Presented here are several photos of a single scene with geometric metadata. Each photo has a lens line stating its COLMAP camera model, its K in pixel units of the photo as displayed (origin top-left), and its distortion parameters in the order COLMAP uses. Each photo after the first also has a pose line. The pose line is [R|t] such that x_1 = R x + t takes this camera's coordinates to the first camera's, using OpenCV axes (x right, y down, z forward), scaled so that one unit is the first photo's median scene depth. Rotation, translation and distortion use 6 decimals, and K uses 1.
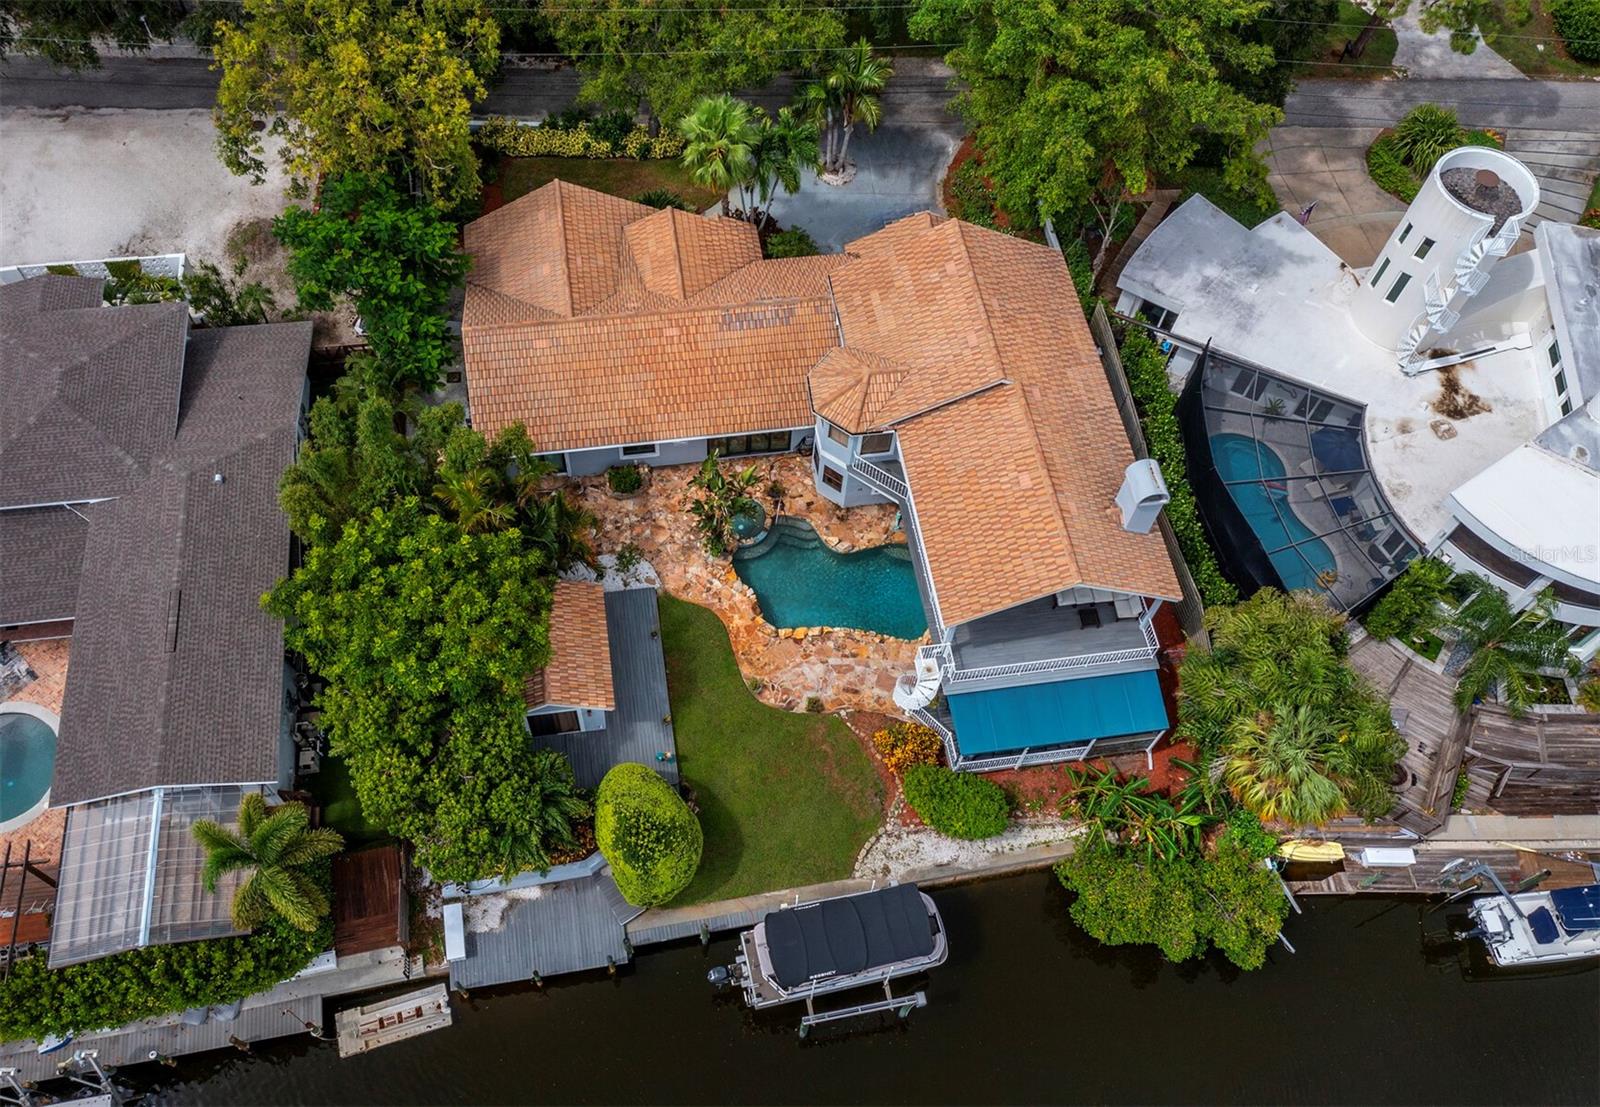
lens RADIAL K [[1312.8, 0, 768.5], [0, 1312.8, 552.1], [0, 0, 1]] dist [0.008734, 0.000486]
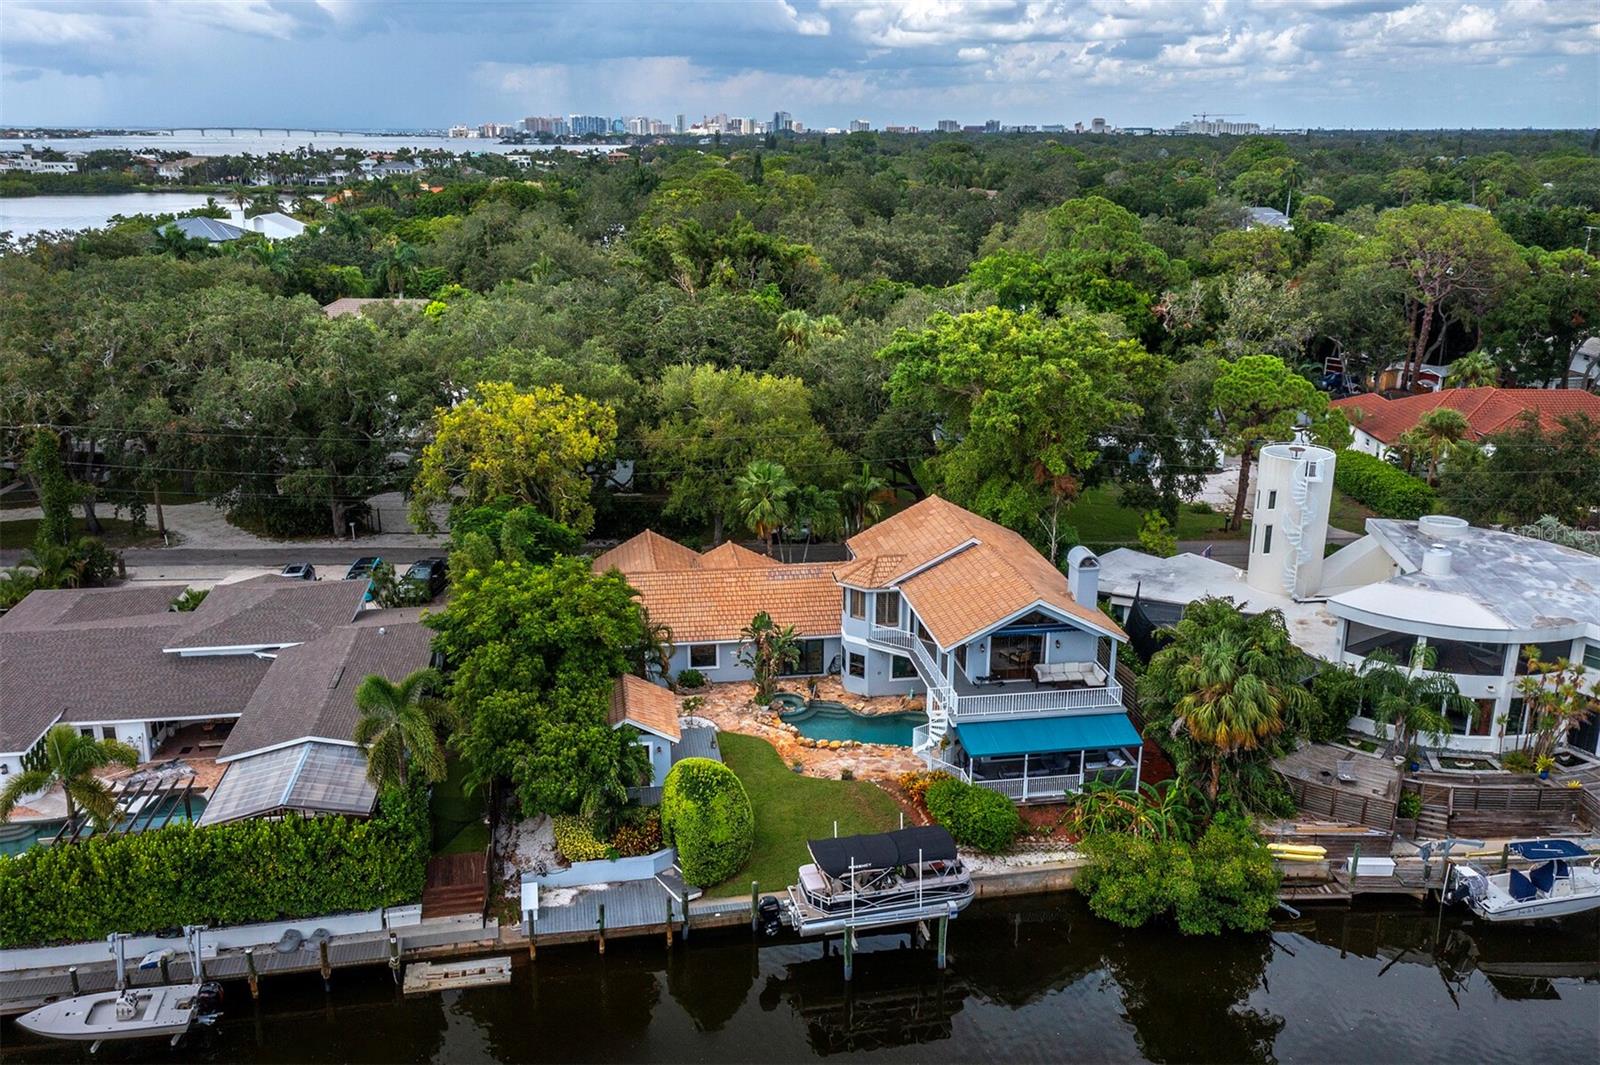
lens RADIAL K [[1354.9, 0, 801.8], [0, 1354.9, 512.9], [0, 0, 1]] dist [-0.001680, 0.012239]
pose [[0.999468, -0.032596, -0.001338, 0.002780], [0.022800, 0.727273, -0.685969, 0.770018], [0.023333, 0.685573, 0.727630, -0.045893]]
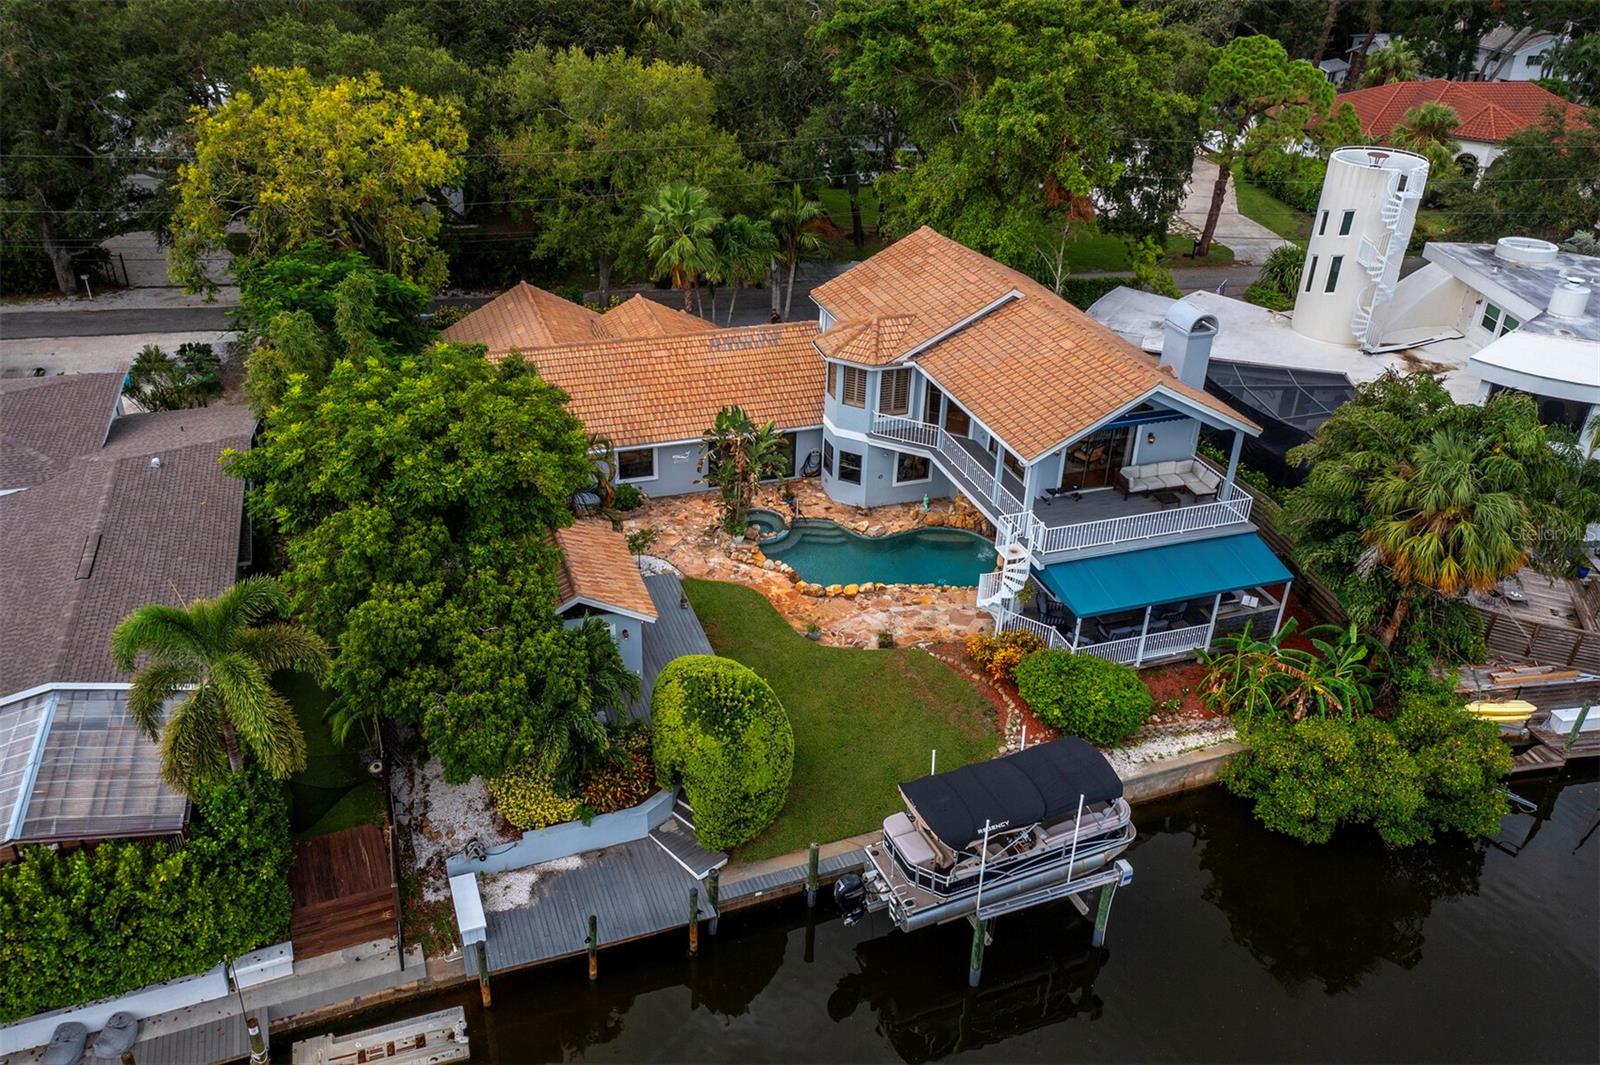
lens RADIAL K [[1267.6, 0, 804.1], [0, 1267.6, 522.1], [0, 0, 1]] dist [0.009126, 0.018589]
pose [[0.982757, -0.092597, 0.160044, -0.138186], [0.160029, 0.859547, -0.485355, 0.432024], [-0.092623, 0.502598, 0.859544, 0.267265]]
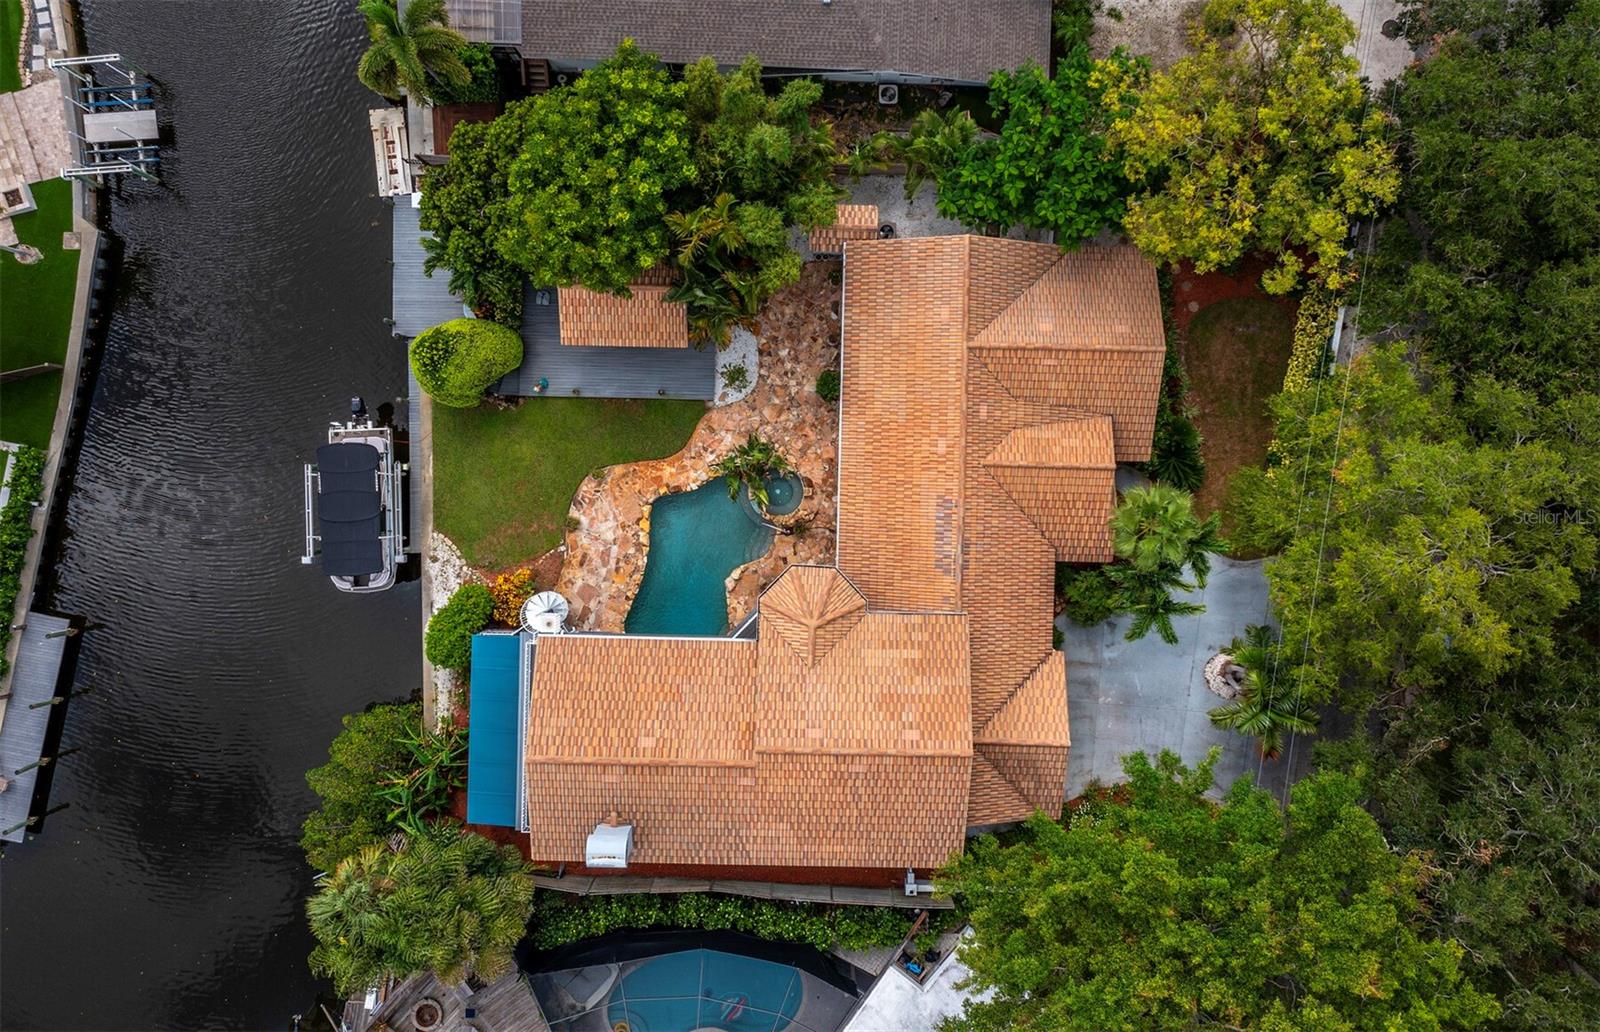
lens RADIAL K [[1351.4, 0, 798.8], [0, 1351.4, 482.7], [0, 0, 1]] dist [-0.006323, -0.000129]
pose [[-0.170532, 0.984919, -0.029226, 0.000642], [-0.859914, -0.134275, 0.492461, -0.607938], [0.481110, 0.109112, 0.869843, 0.083039]]
